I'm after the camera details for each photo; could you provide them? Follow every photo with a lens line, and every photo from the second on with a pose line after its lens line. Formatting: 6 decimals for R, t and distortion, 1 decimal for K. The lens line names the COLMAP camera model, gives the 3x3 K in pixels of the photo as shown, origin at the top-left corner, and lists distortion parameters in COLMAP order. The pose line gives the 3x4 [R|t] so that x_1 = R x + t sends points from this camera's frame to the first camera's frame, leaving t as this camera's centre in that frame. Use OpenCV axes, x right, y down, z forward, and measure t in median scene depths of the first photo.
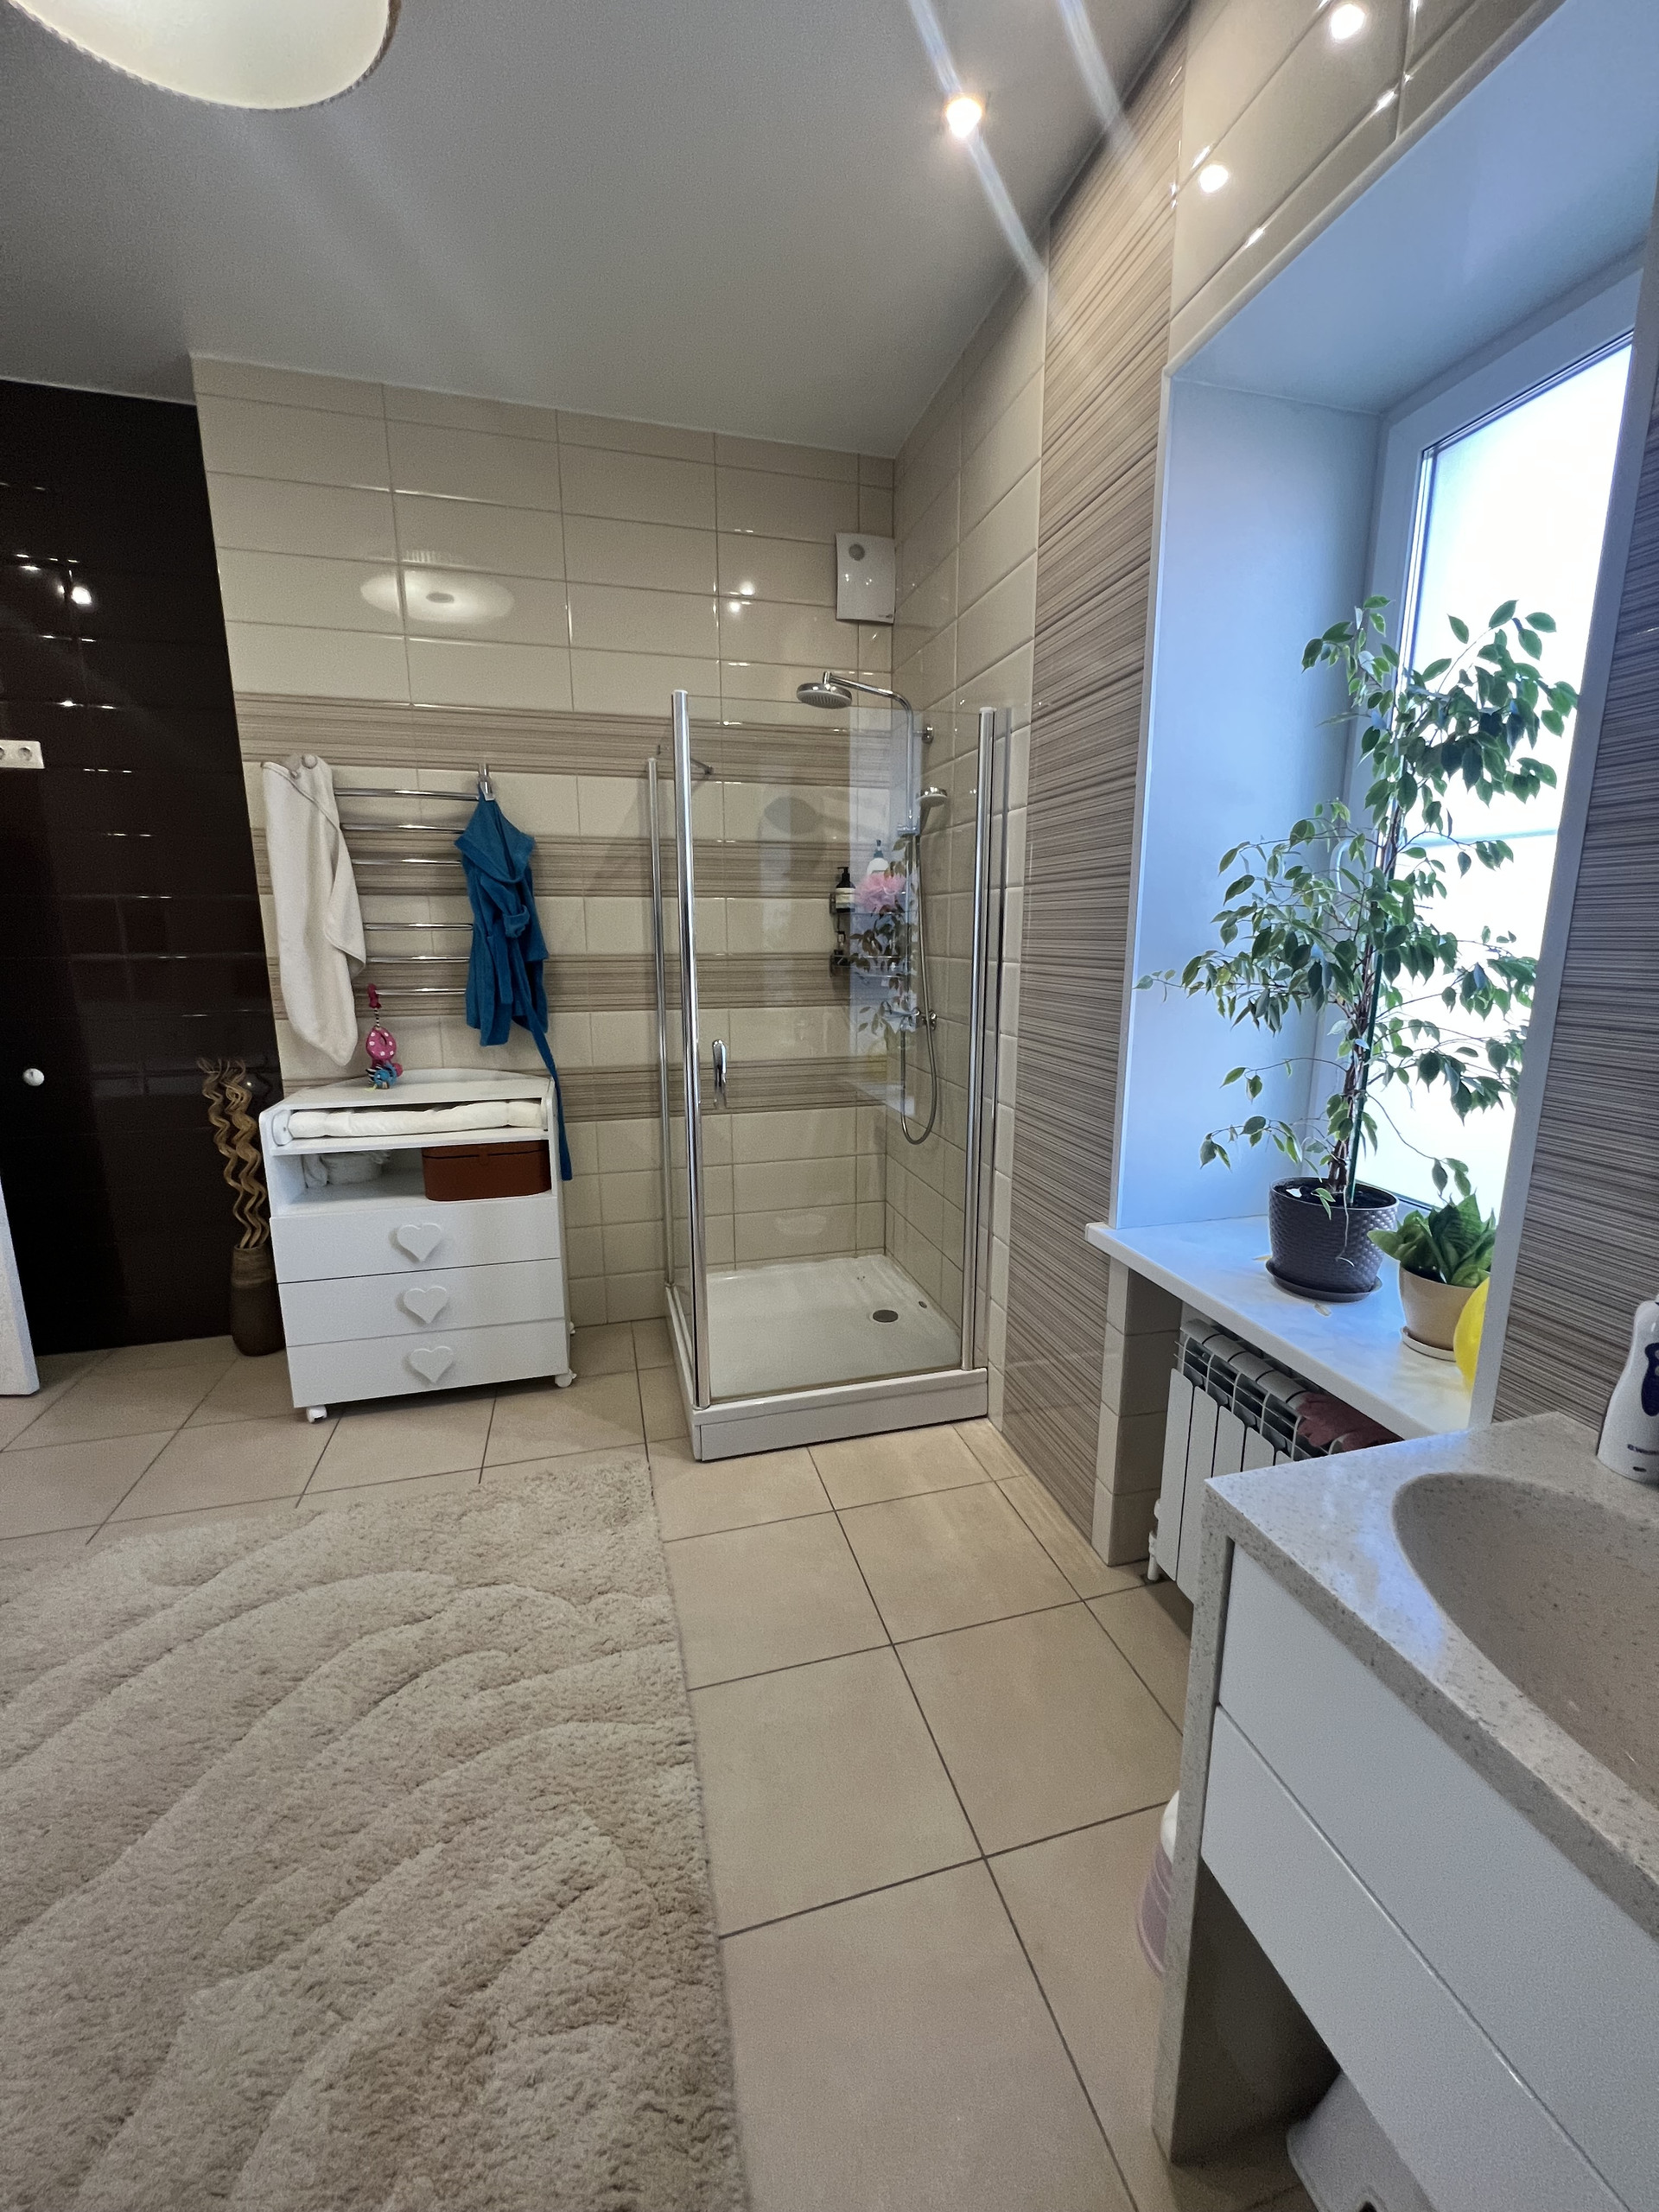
lens RADIAL K [[881.5, 0, 835.8], [0, 881.5, 1104.6], [0, 0, 1]] dist [-0.002310, 0.000520]
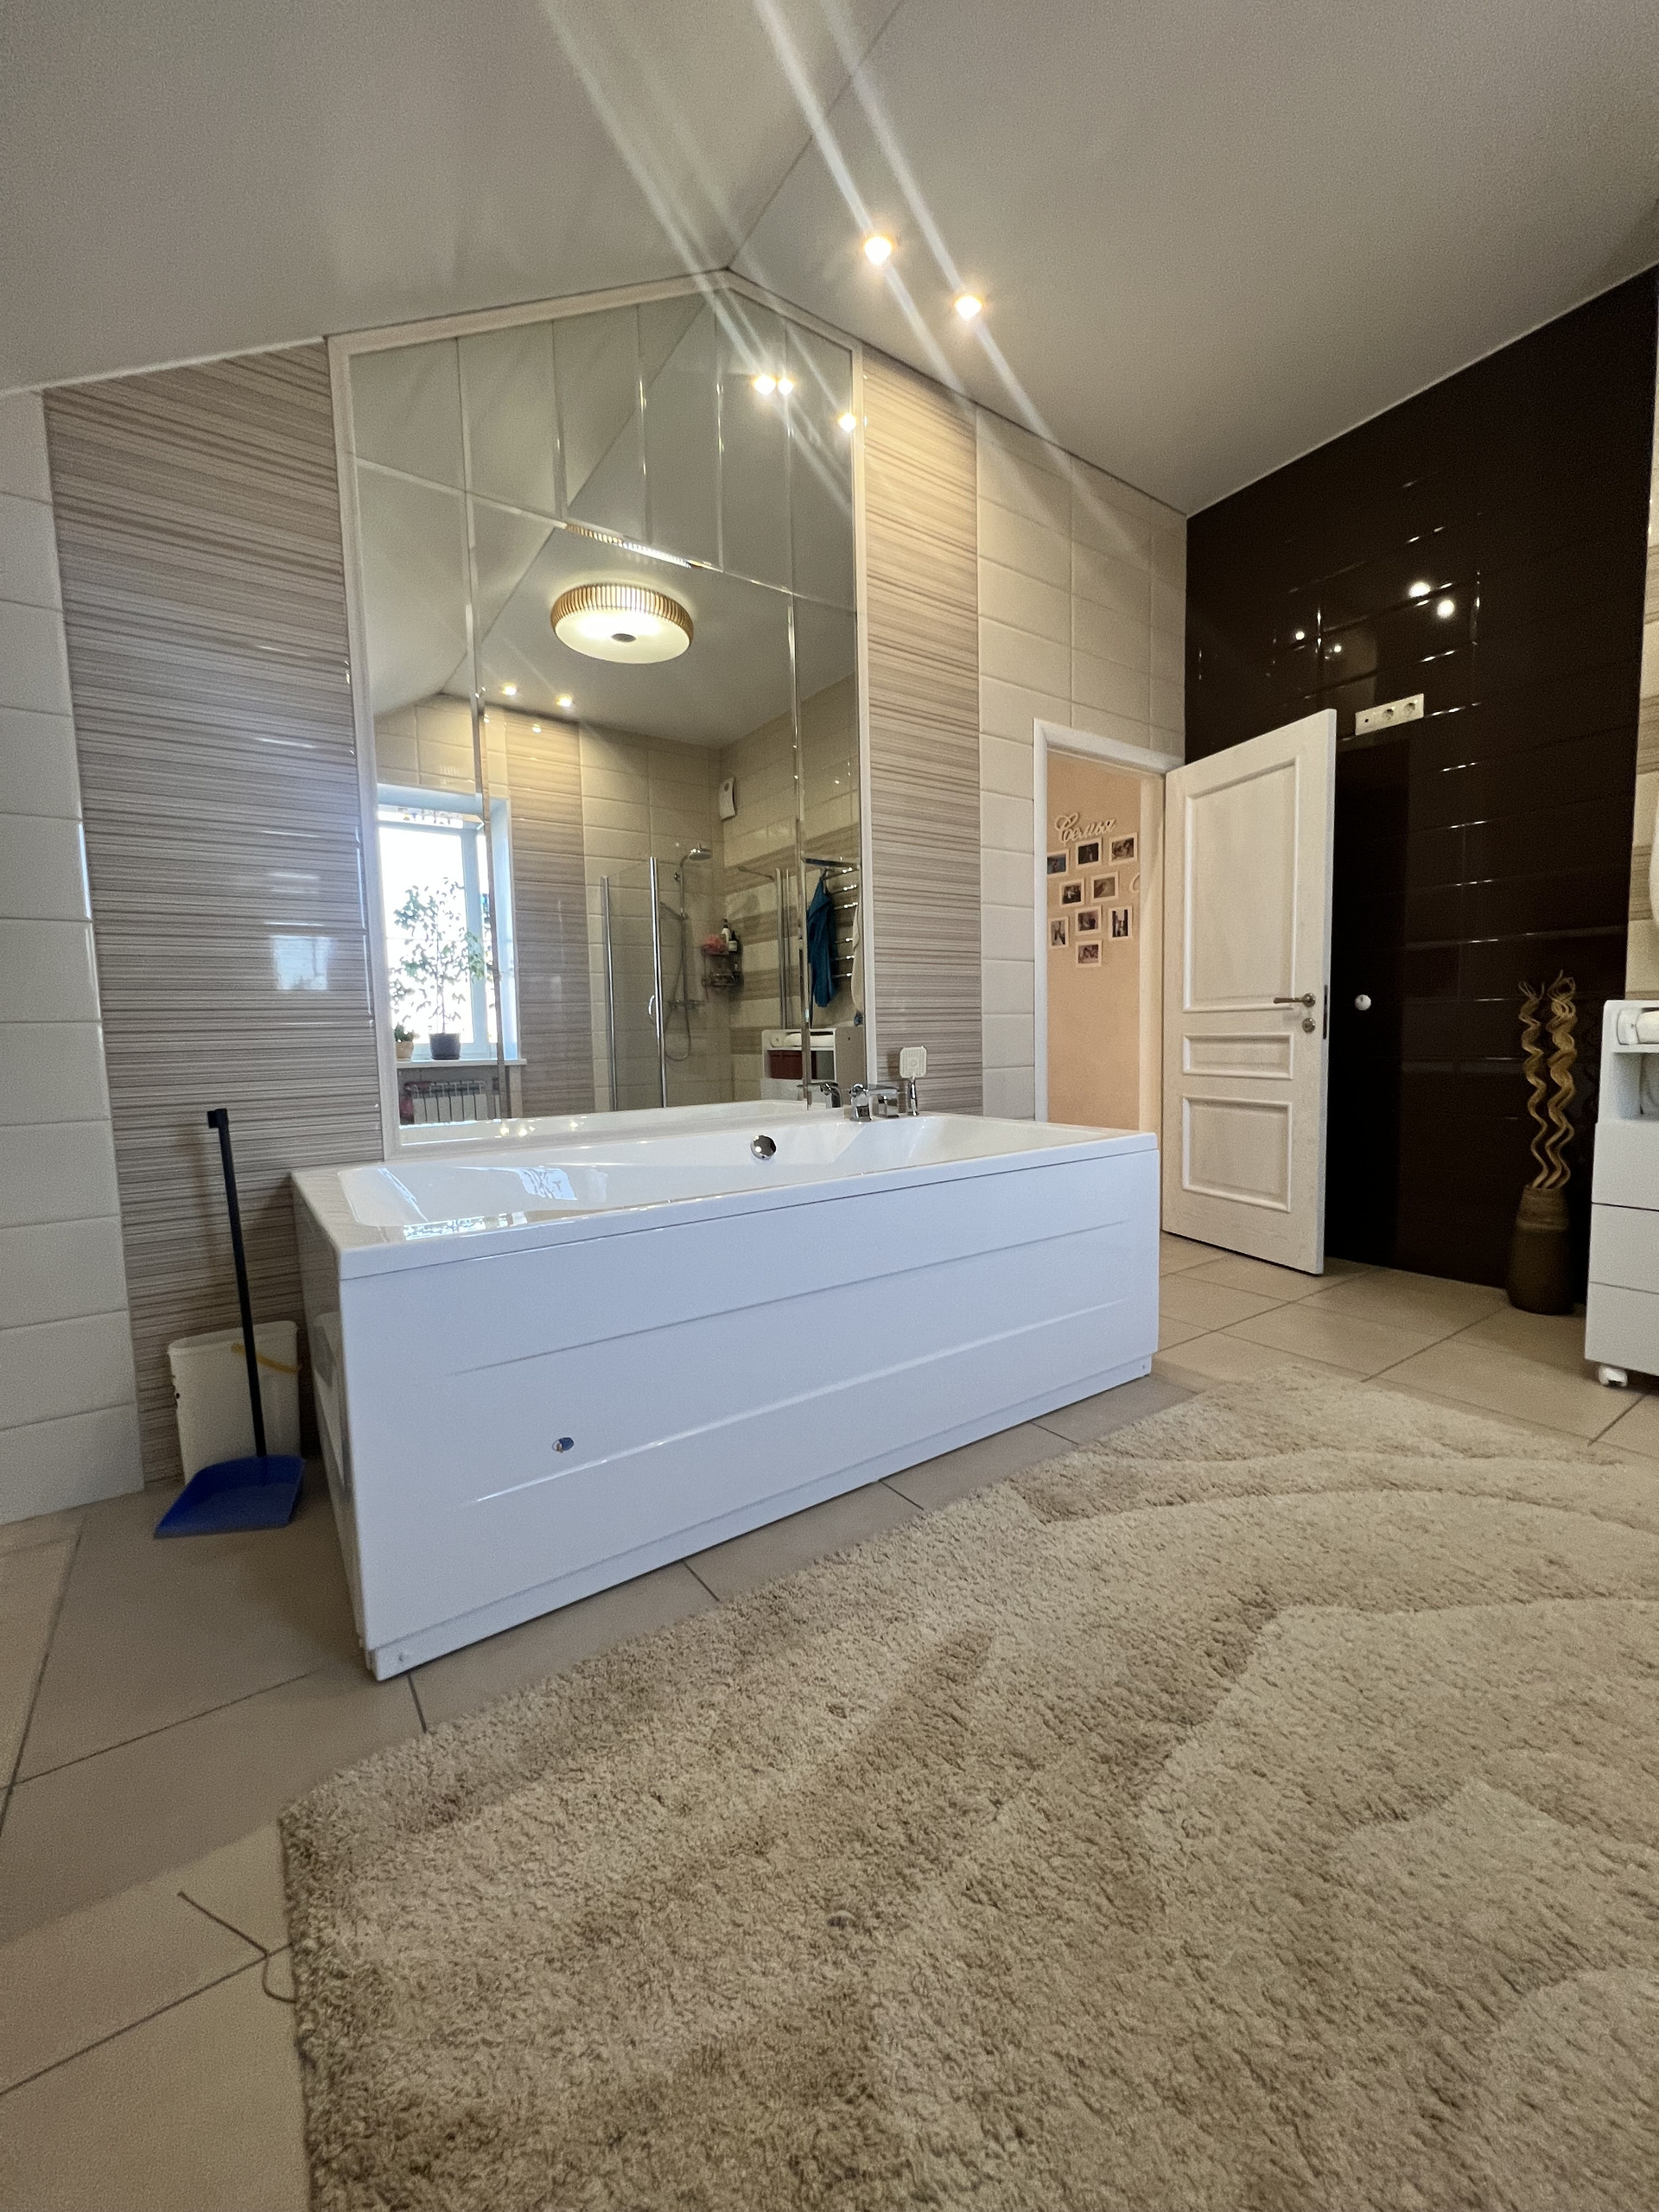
lens RADIAL K [[881.5, 0, 835.7], [0, 881.5, 1108.8], [0, 0, 1]] dist [-0.002310, 0.000520]
pose [[0.335810, 0.069383, -0.939371, -0.083065], [-0.162241, 0.986639, 0.014876, 0.213703], [0.927852, 0.147409, 0.342581, 0.014809]]
